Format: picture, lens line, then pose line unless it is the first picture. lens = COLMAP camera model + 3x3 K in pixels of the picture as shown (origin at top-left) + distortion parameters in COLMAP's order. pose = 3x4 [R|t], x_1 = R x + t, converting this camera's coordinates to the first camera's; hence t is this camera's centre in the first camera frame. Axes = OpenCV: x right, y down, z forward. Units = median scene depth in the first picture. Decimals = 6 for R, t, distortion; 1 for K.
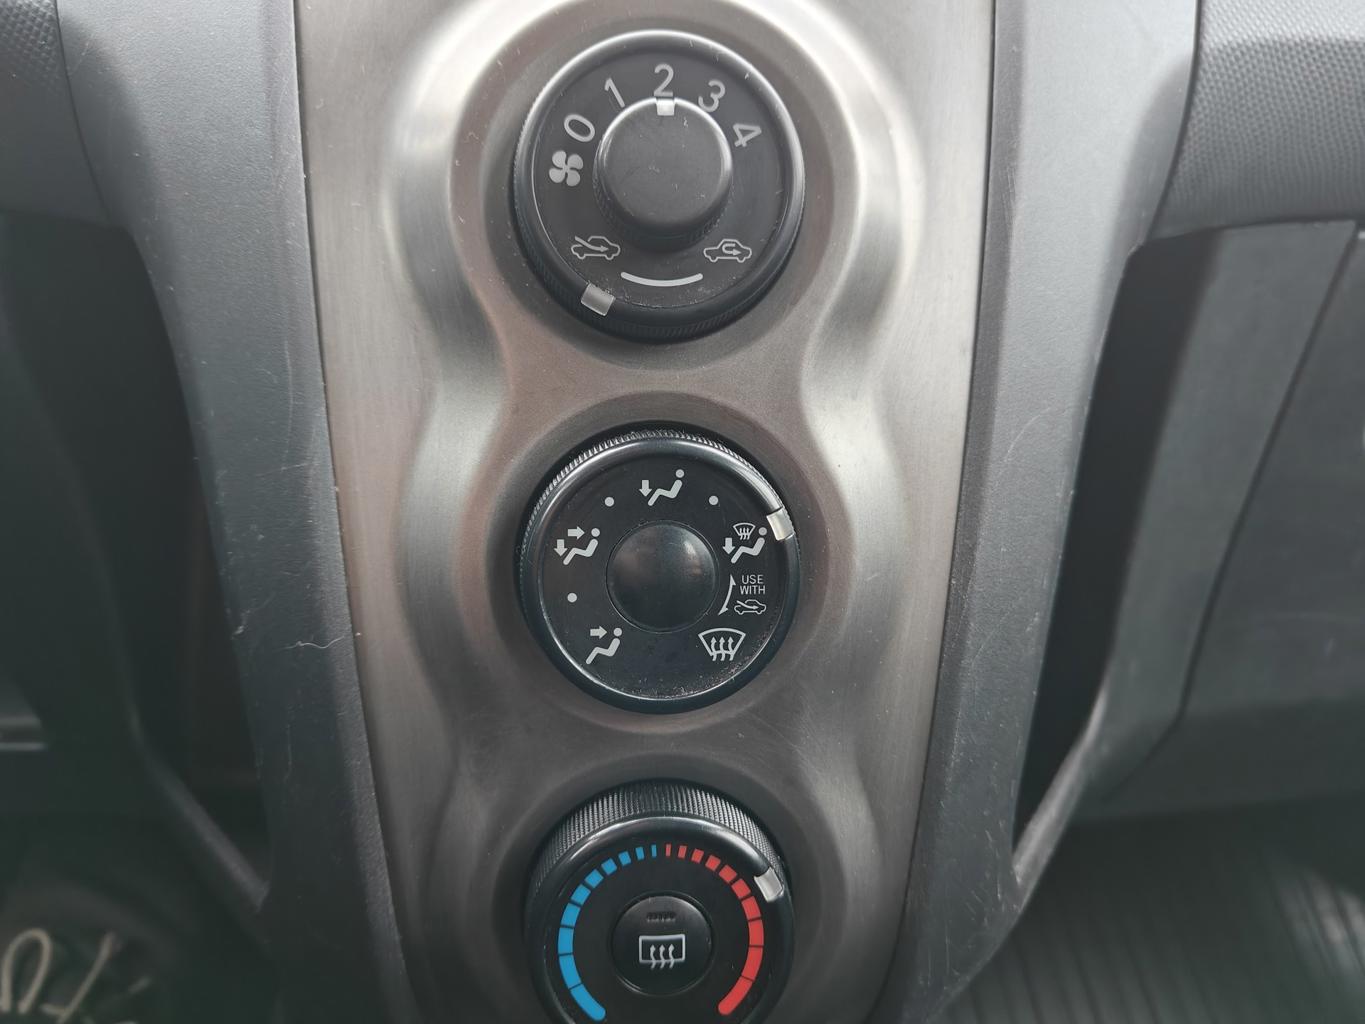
lens RADIAL K [[983.4, 0, 668.3], [0, 983.4, 549.1], [0, 0, 1]] dist [0.015090, 0.003125]
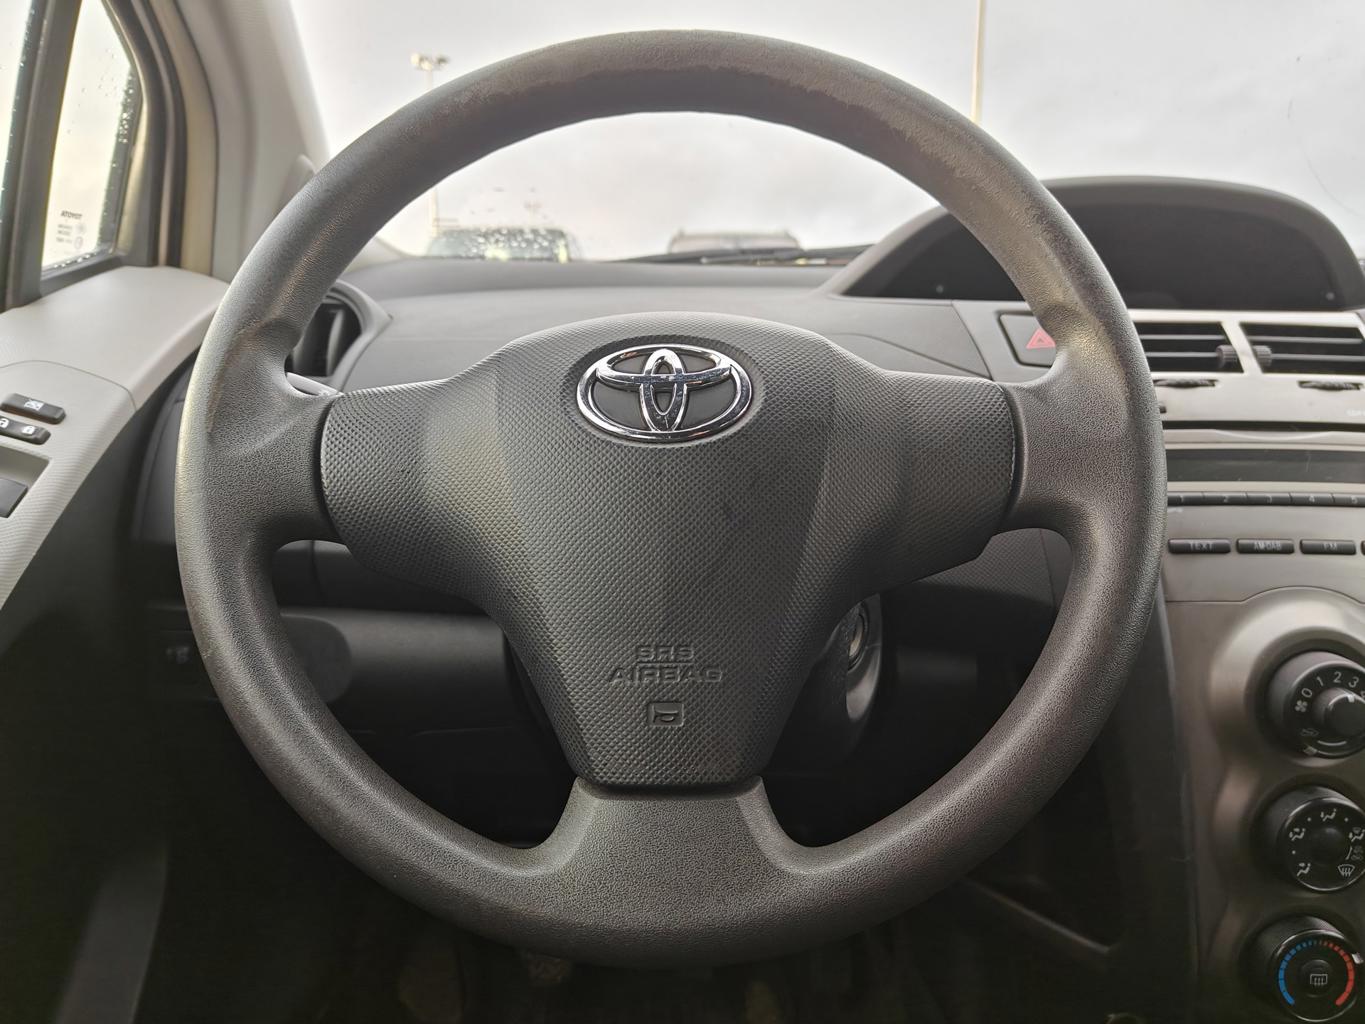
lens RADIAL K [[983.4, 0, 704.0], [0, 983.4, 543.1], [0, 0, 1]] dist [0.015090, 0.003125]
pose [[0.998585, 0.024573, -0.047170, -1.662648], [-0.025027, 0.999646, -0.009061, -0.763557], [0.046930, 0.010229, 0.998846, -1.911944]]
